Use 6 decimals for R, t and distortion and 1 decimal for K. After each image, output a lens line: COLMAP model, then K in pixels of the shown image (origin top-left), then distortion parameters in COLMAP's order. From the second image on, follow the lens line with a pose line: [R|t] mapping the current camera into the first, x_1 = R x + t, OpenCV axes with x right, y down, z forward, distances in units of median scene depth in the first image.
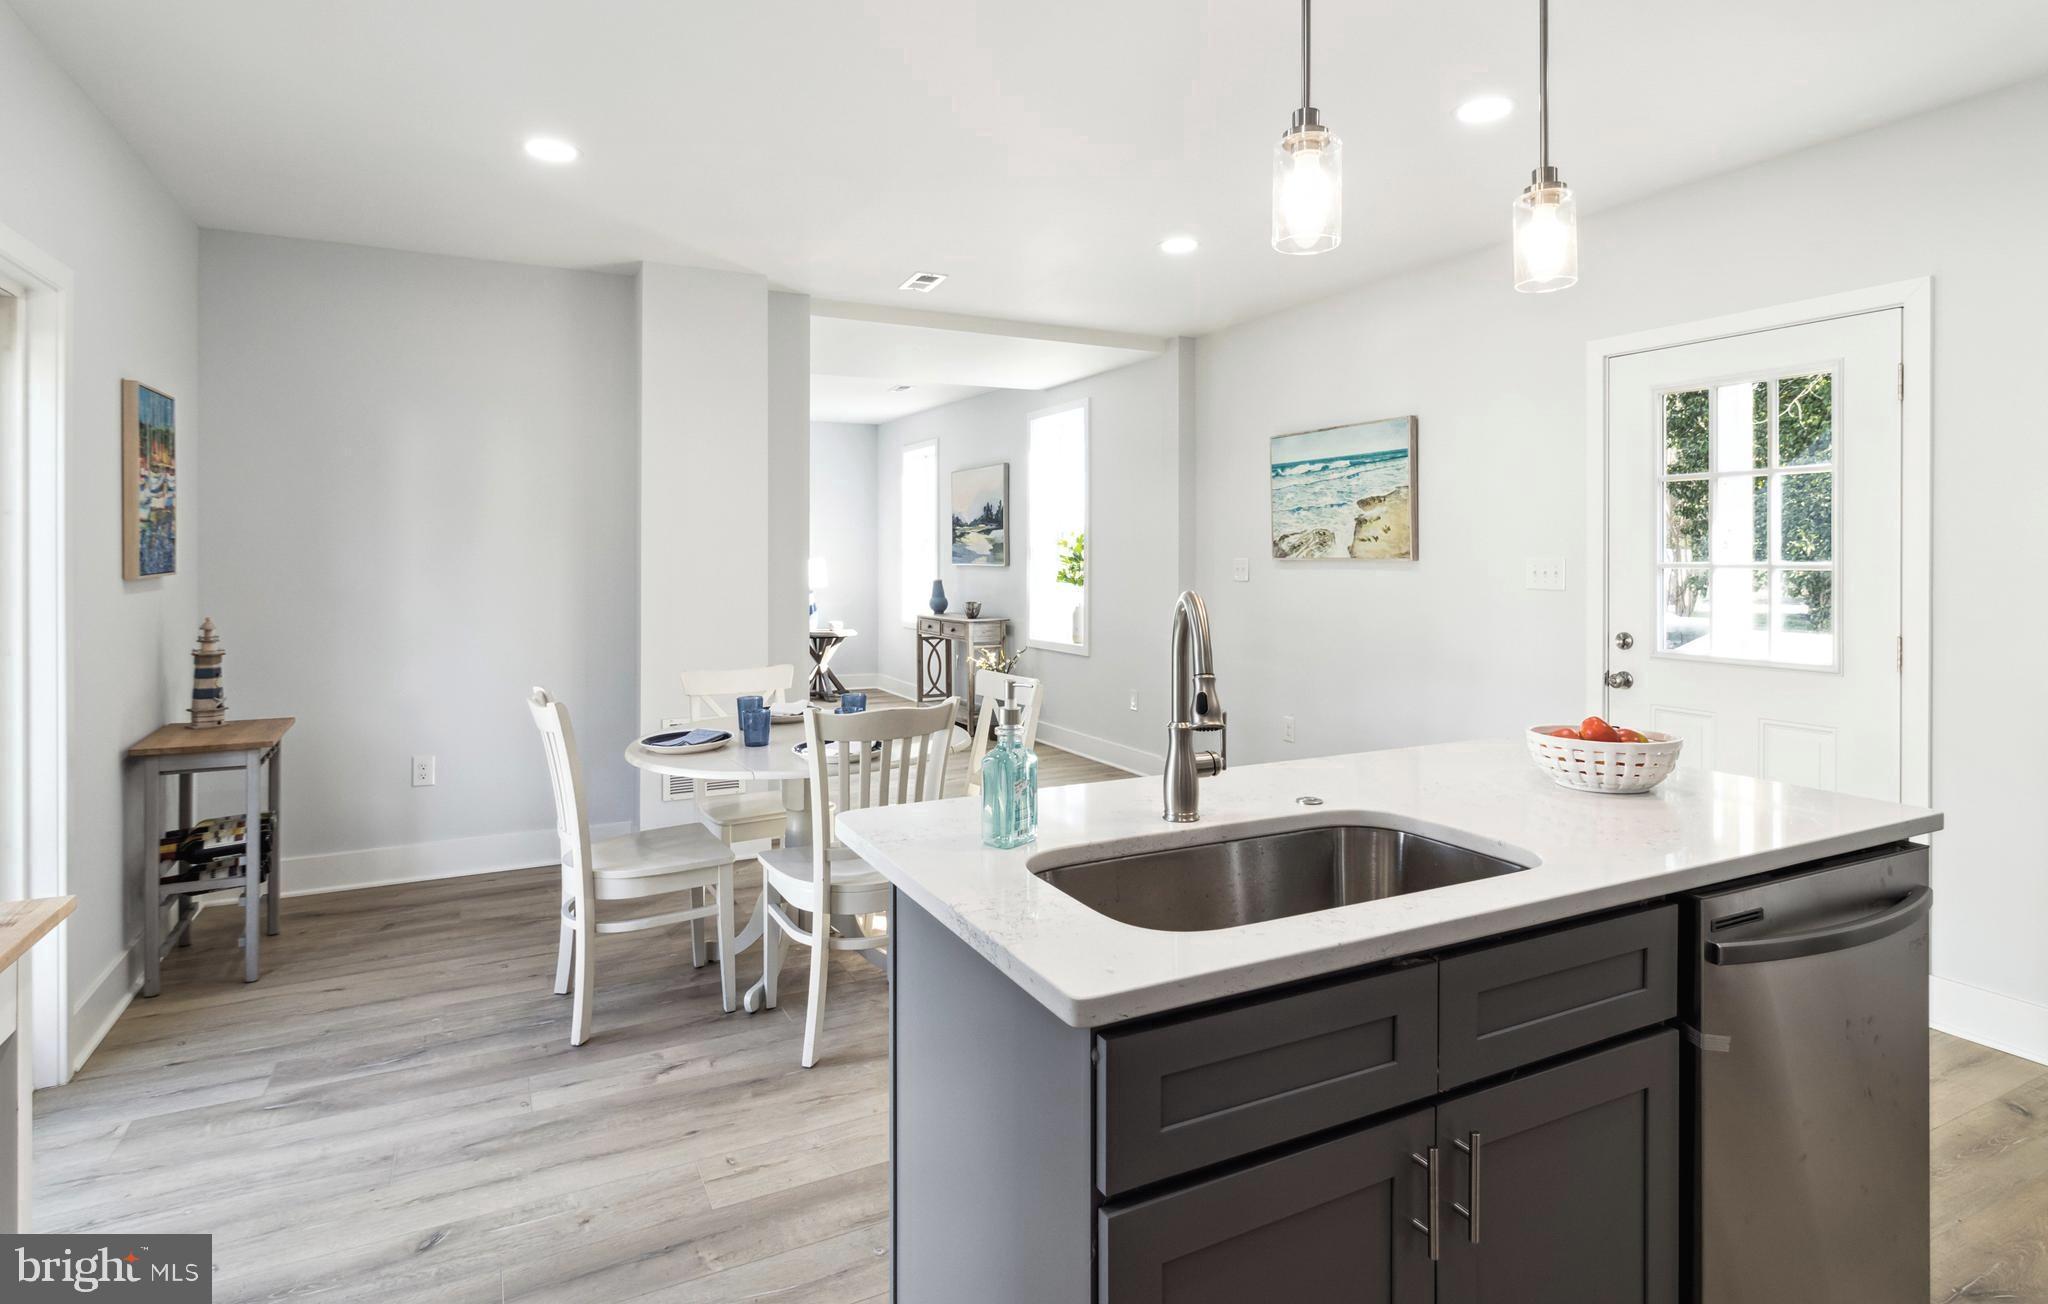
lens RADIAL K [[1069.4, 0, 1027.7], [0, 1069.4, 553.4], [0, 0, 1]] dist [0.005509, 0.002068]
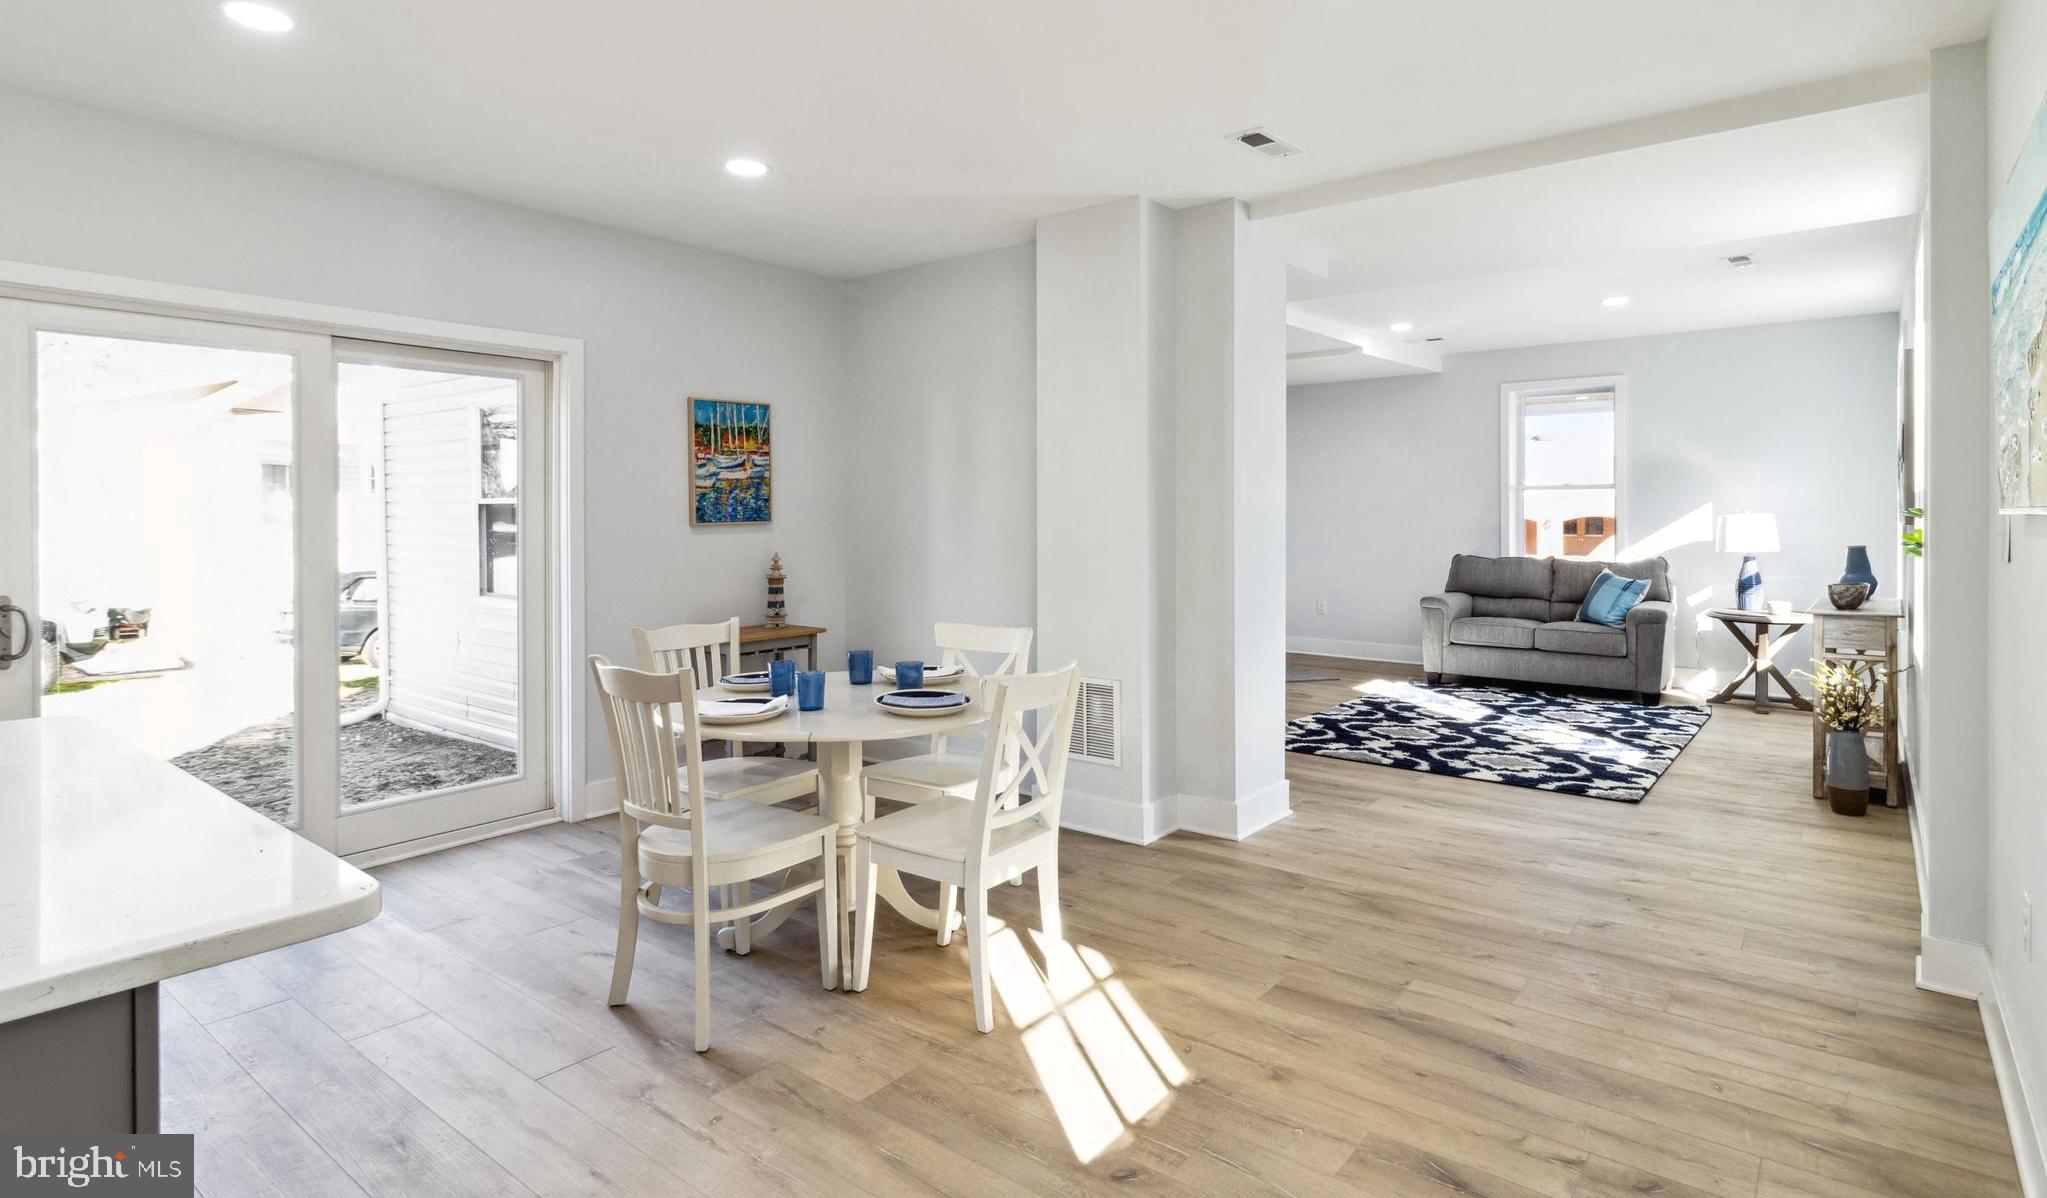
lens RADIAL K [[1036.0, 0, 1046.6], [0, 1036.0, 517.1], [0, 0, 1]] dist [0.002357, 0.000693]
pose [[0.419303, 0.002304, -0.907843, 0.469589], [0.004046, 0.999982, 0.004406, 0.004774], [0.907837, -0.005521, 0.419286, 0.518602]]
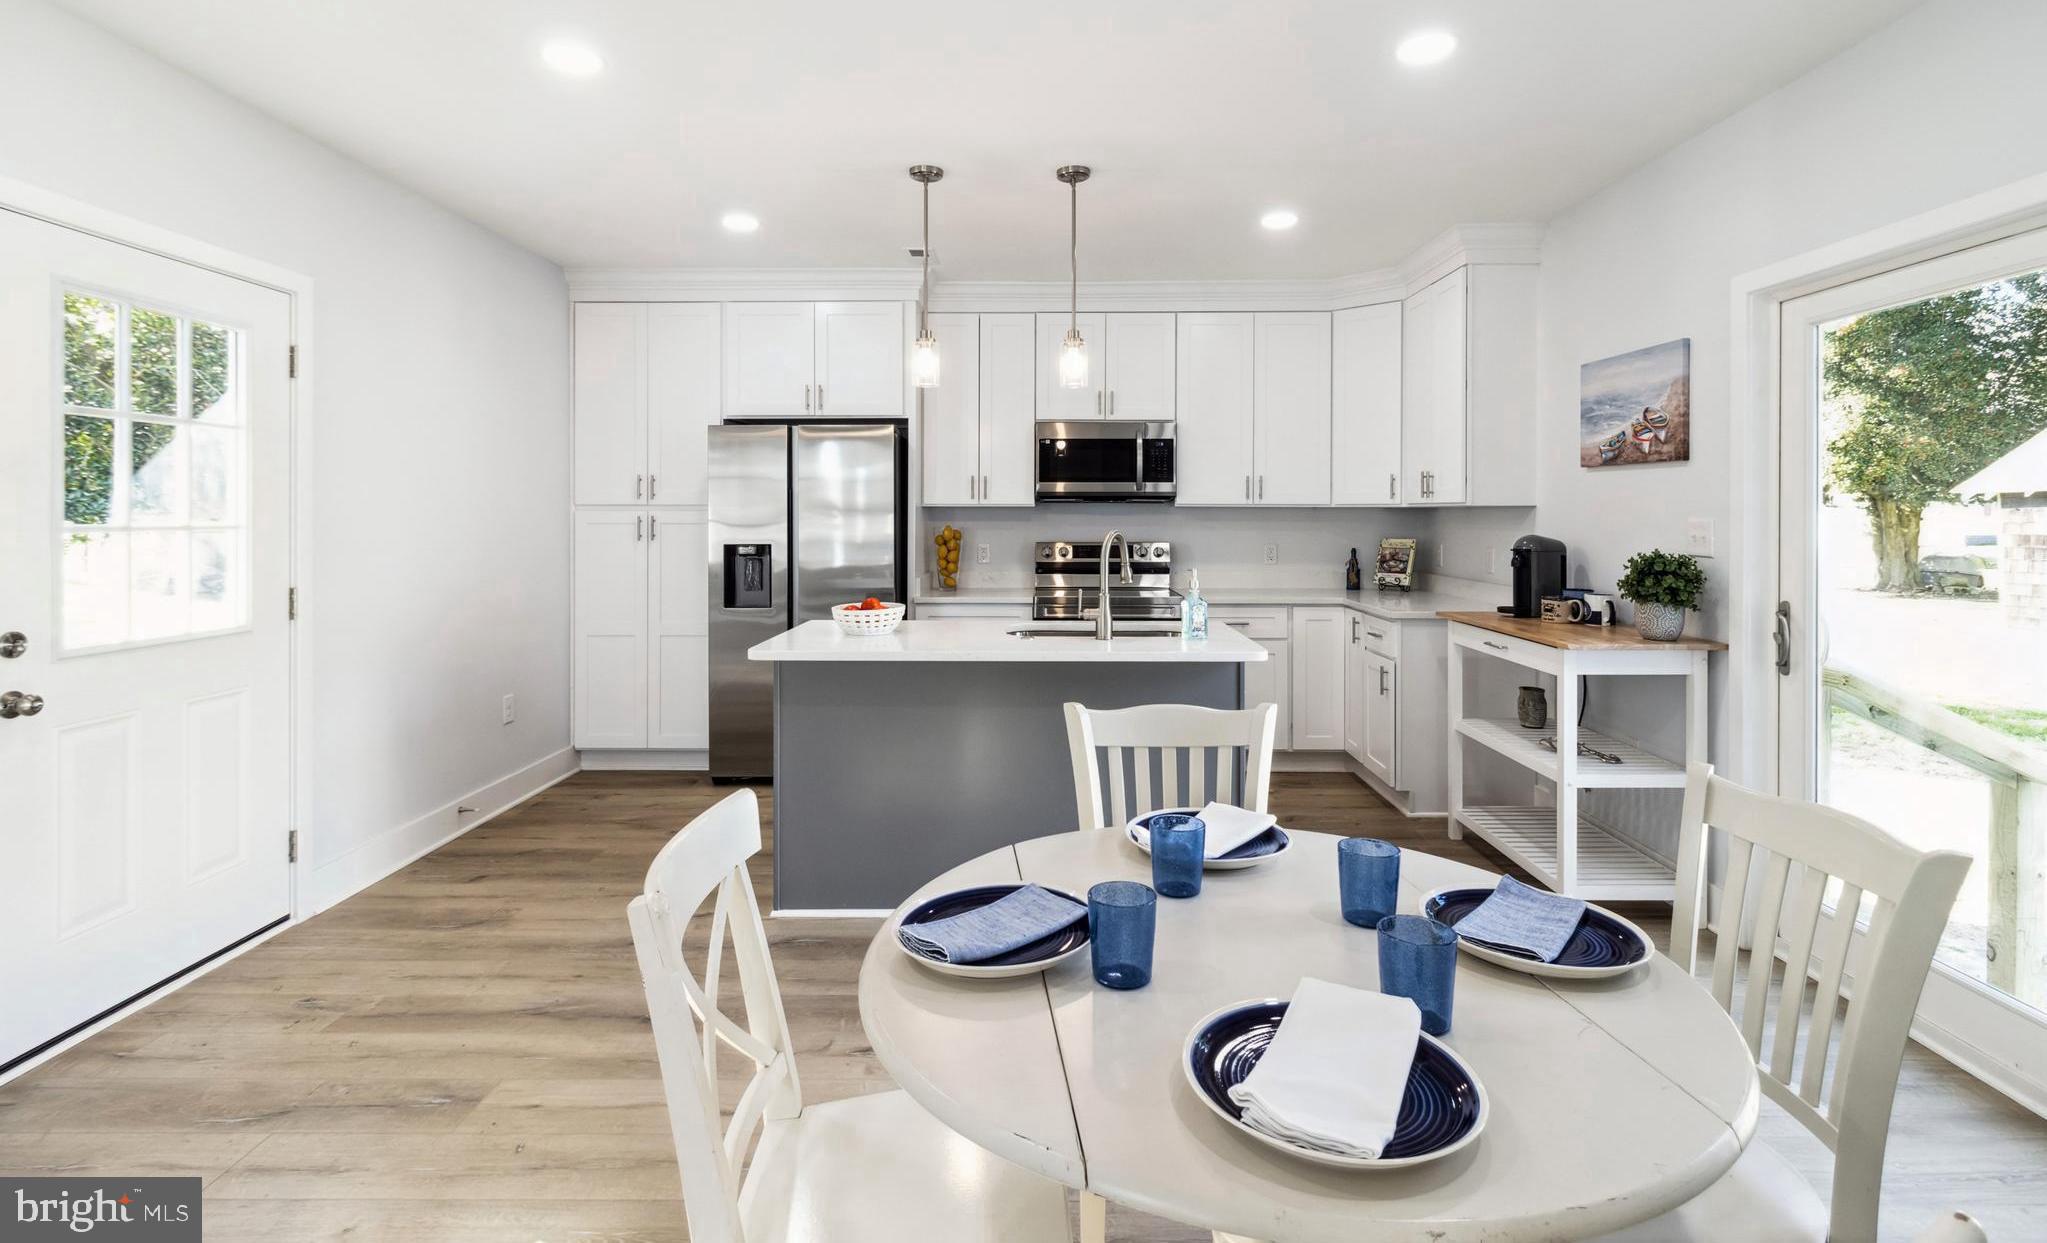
lens RADIAL K [[963.8, 0, 1031.9], [0, 963.8, 516.5], [0, 0, 1]] dist [0.001087, -0.000190]
pose [[-0.886504, 0.000113, 0.462722, -0.200428], [0.000022, 1.000000, -0.000202, 0.001901], [-0.462722, -0.000169, -0.886504, 0.914050]]
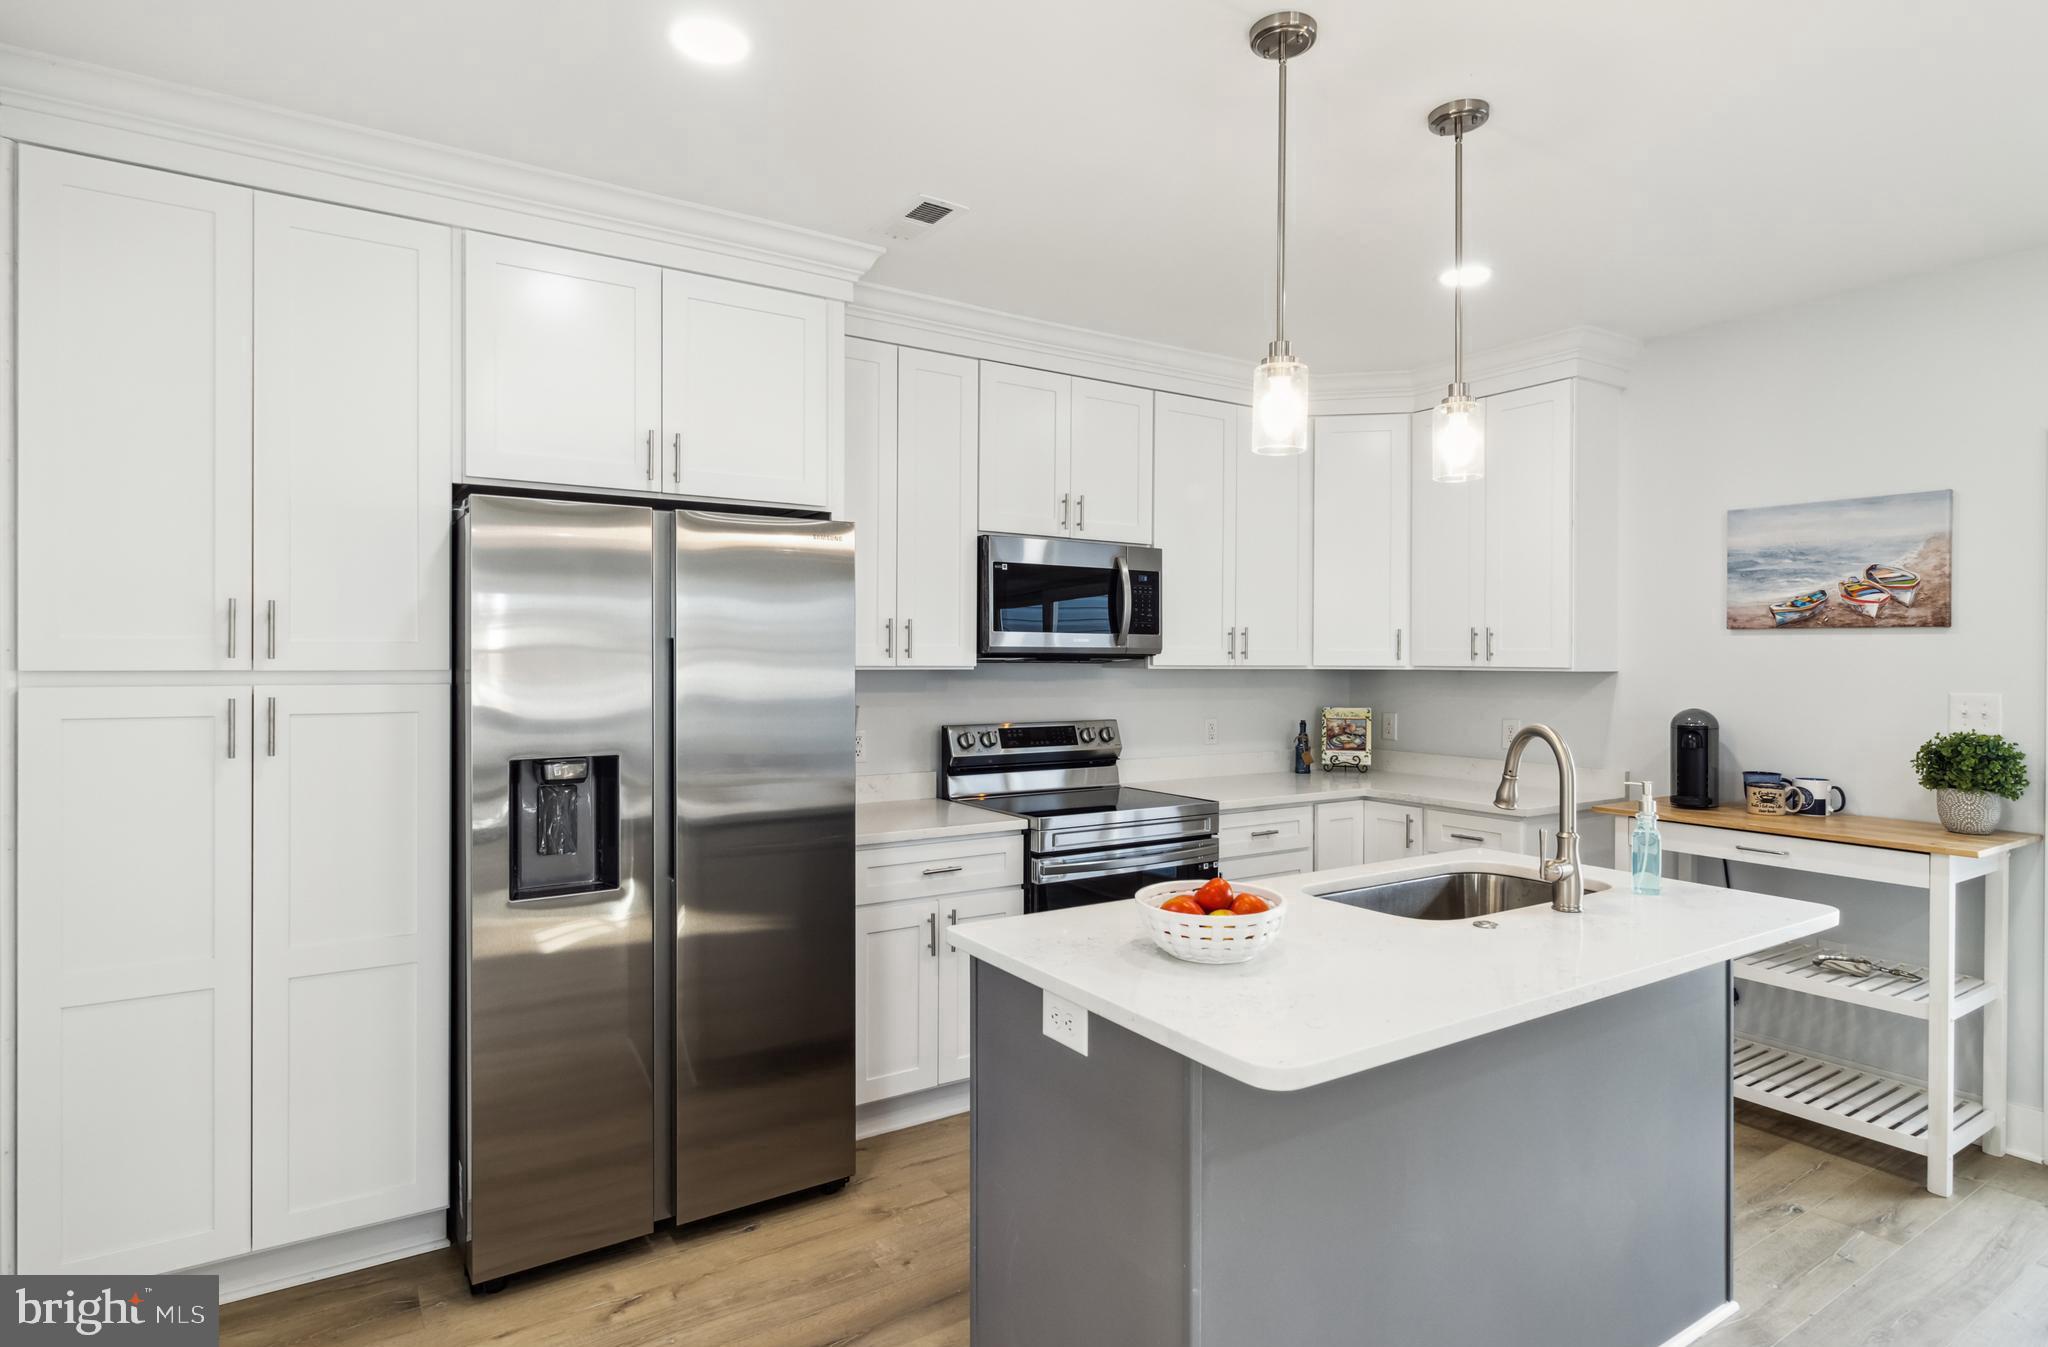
lens RADIAL K [[1083.3, 0, 1033.2], [0, 1083.3, 663.9], [0, 0, 1]] dist [-0.000987, -0.001934]
pose [[-0.994033, -0.000309, -0.109082, 0.303926], [-0.000560, 0.999997, 0.002269, -0.014395], [0.109081, 0.002316, -0.994030, 0.726313]]
